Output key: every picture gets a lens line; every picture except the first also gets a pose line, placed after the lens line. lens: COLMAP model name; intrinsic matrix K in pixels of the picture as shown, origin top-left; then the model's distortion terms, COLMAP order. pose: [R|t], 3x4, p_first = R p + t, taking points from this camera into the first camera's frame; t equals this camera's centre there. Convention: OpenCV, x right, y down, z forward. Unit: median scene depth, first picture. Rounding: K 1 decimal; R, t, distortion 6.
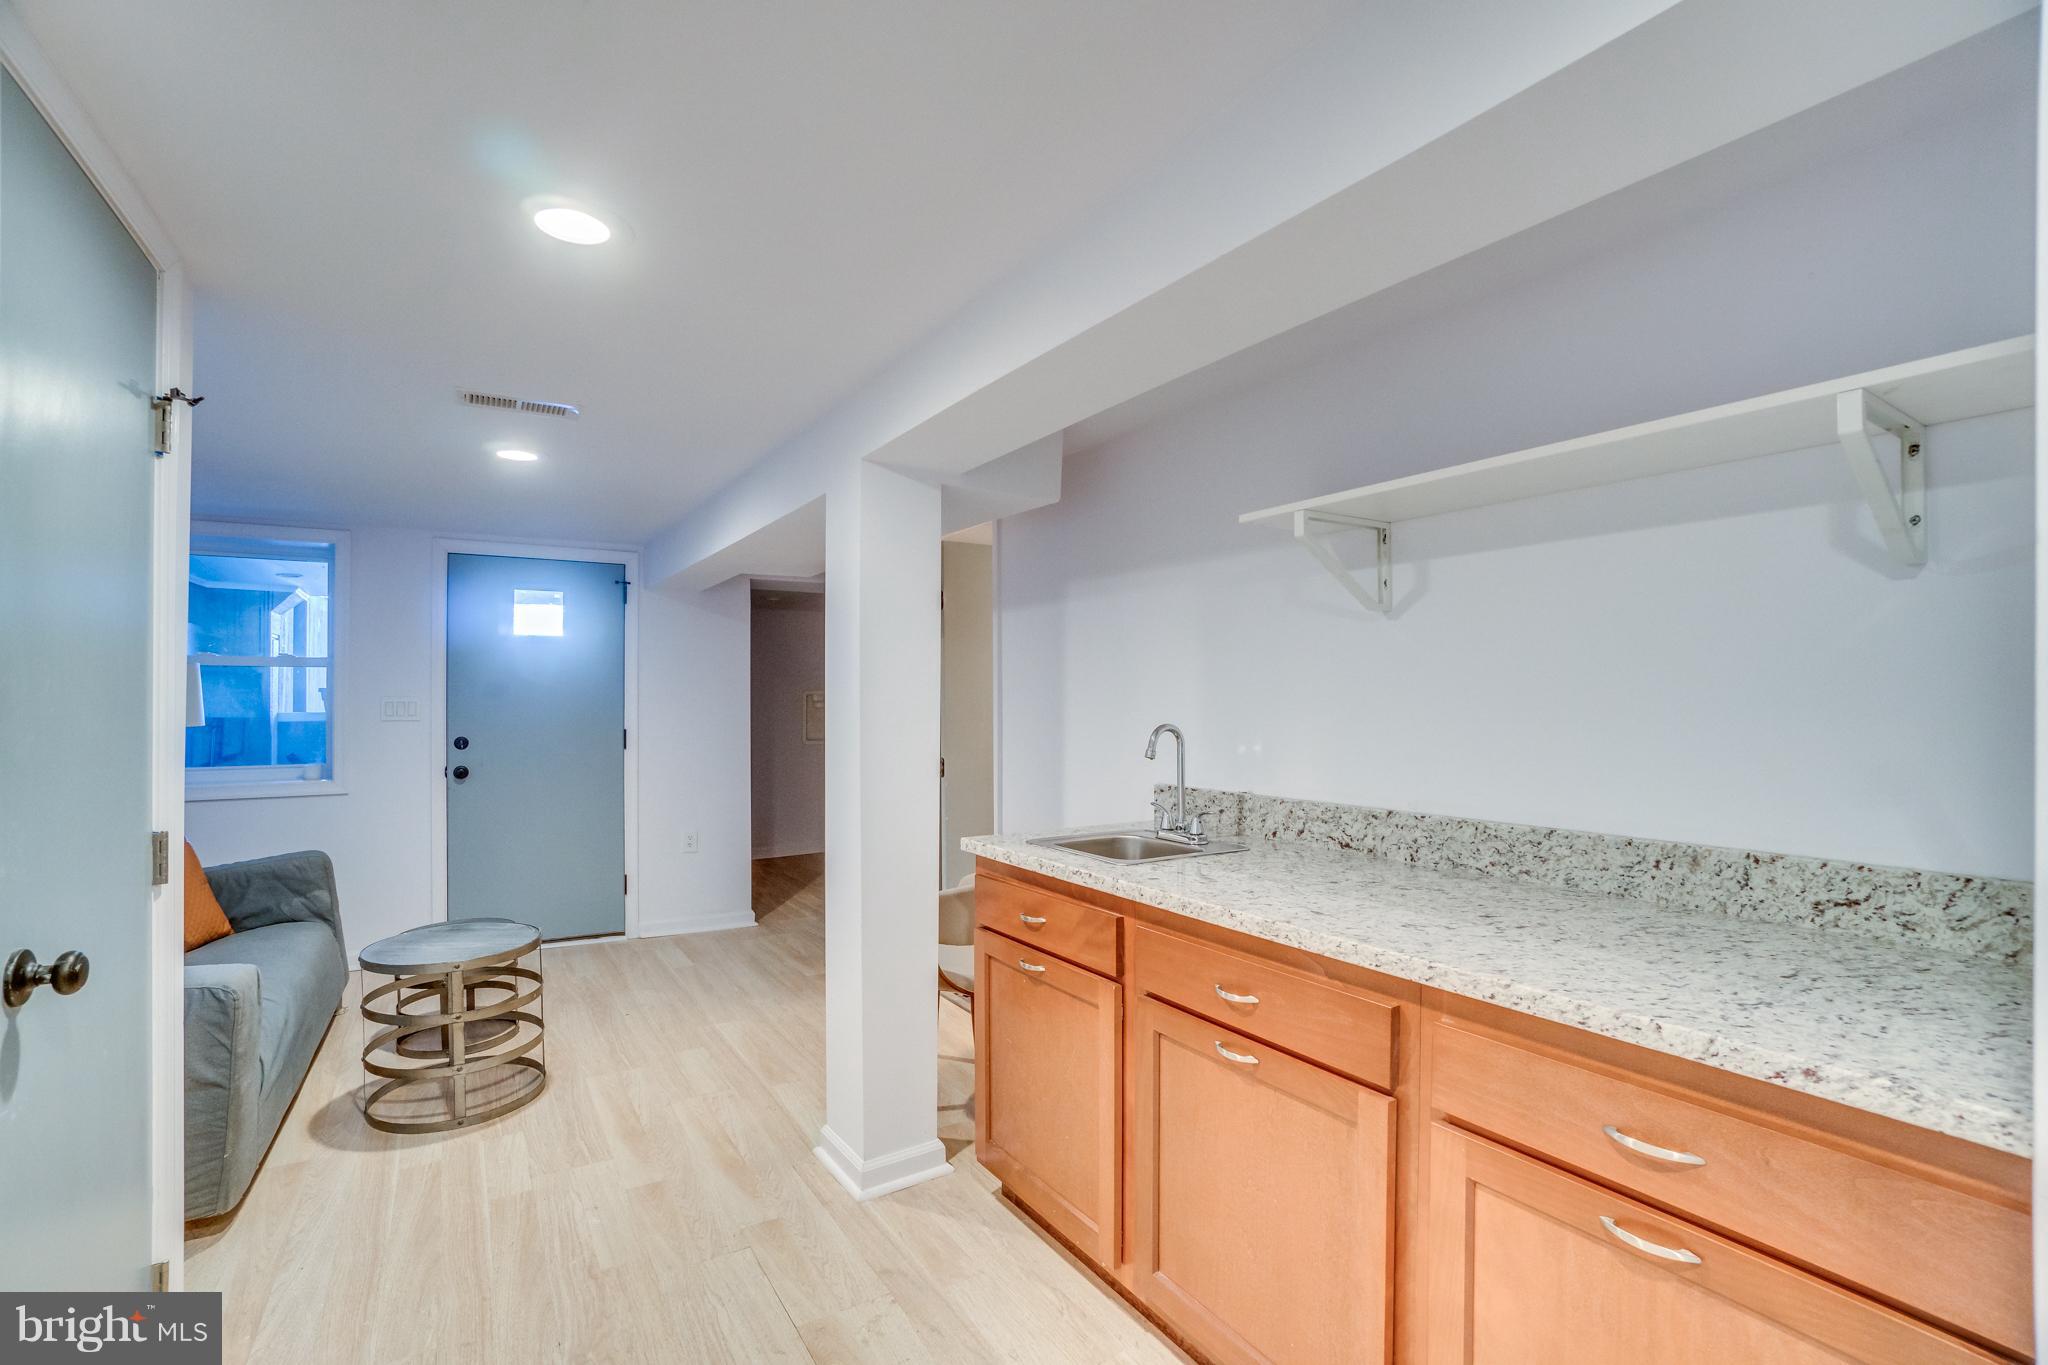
lens RADIAL K [[923.0, 0, 1015.6], [0, 923.0, 700.5], [0, 0, 1]] dist [-0.025593, 0.000445]
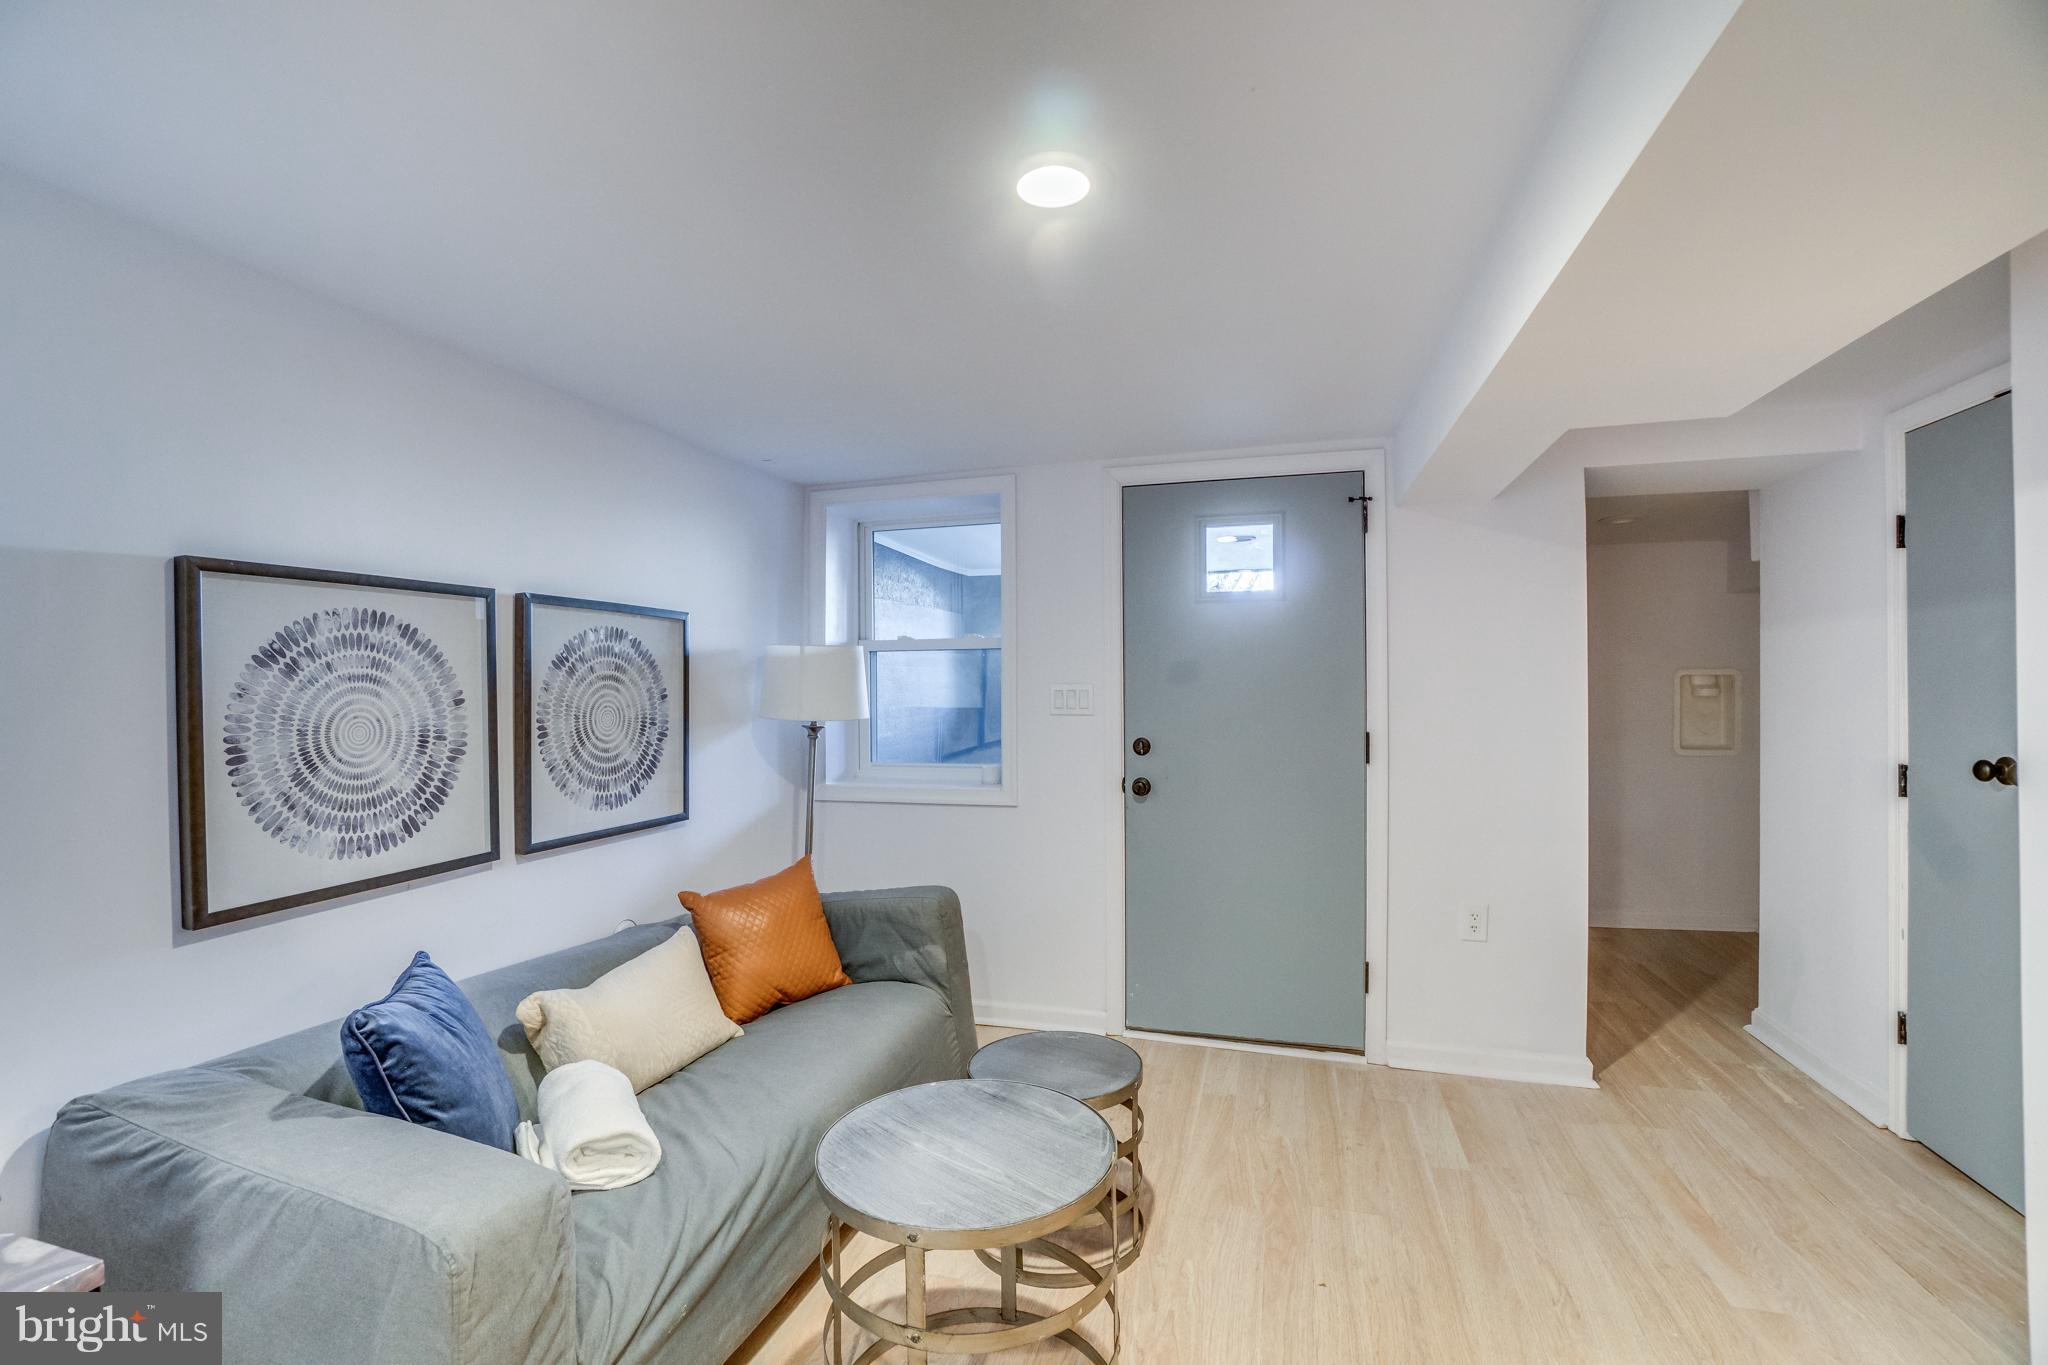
lens RADIAL K [[923.0, 0, 1015.6], [0, 923.0, 700.5], [0, 0, 1]] dist [-0.025593, 0.000445]
pose [[0.674306, 0.005543, -0.738431, -0.149932], [0.004573, 0.999921, 0.011682, 0.000948], [0.738438, -0.011254, 0.674227, 0.489971]]
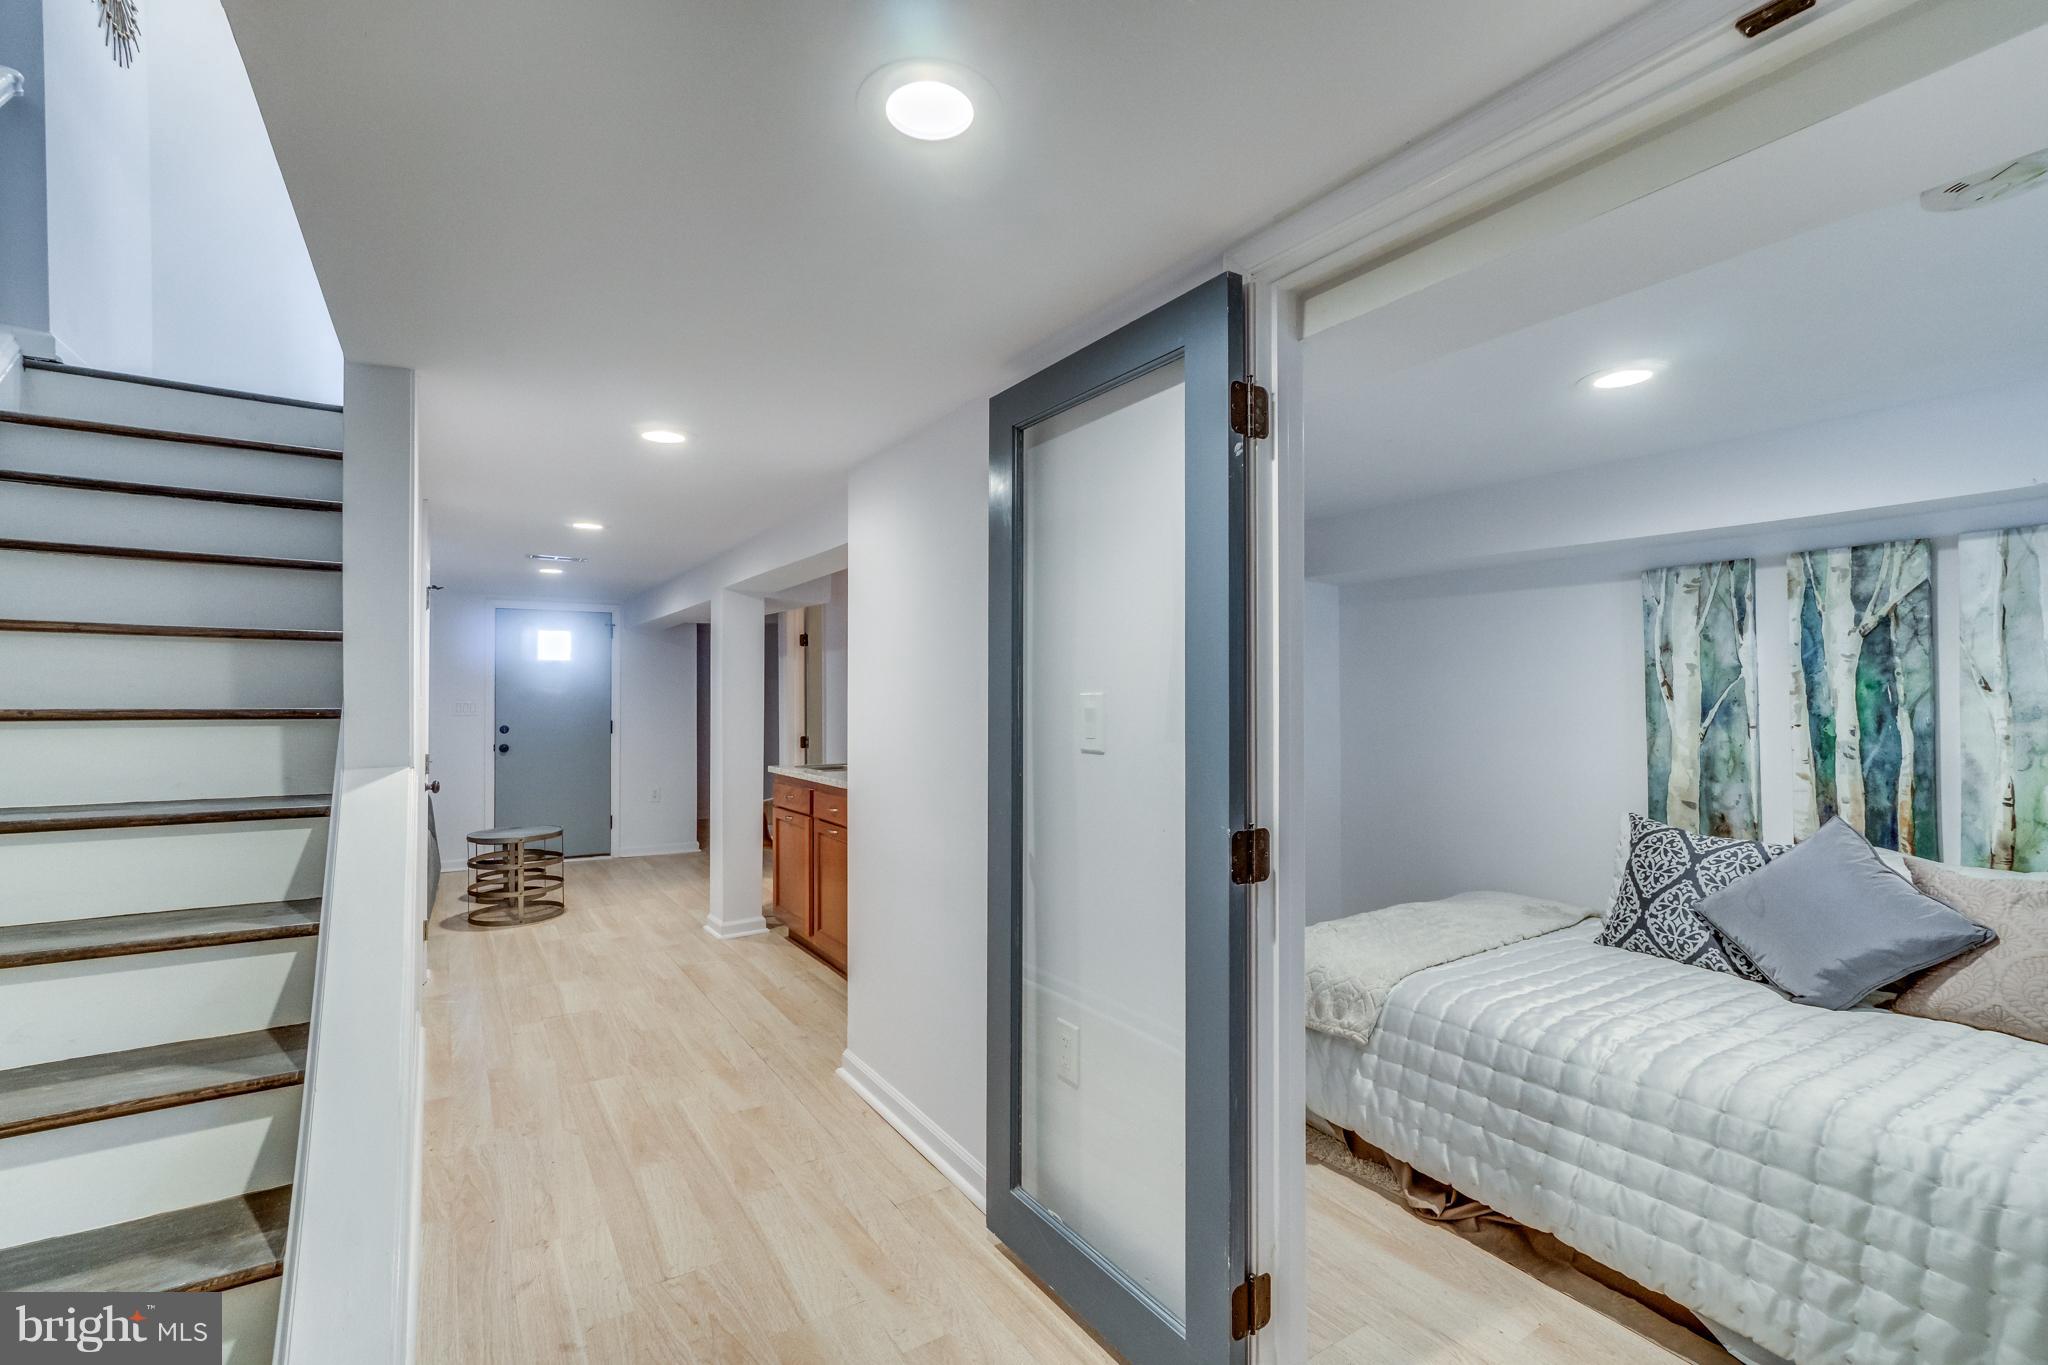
lens RADIAL K [[884.9, 0, 1024.7], [0, 884.9, 690.3], [0, 0, 1]] dist [-0.020251, 0.013453]
pose [[0.999444, -0.001692, 0.033290, 0.269697], [0.001974, 0.999962, -0.008433, -0.007204], [-0.033274, 0.008494, 0.999410, -0.615724]]
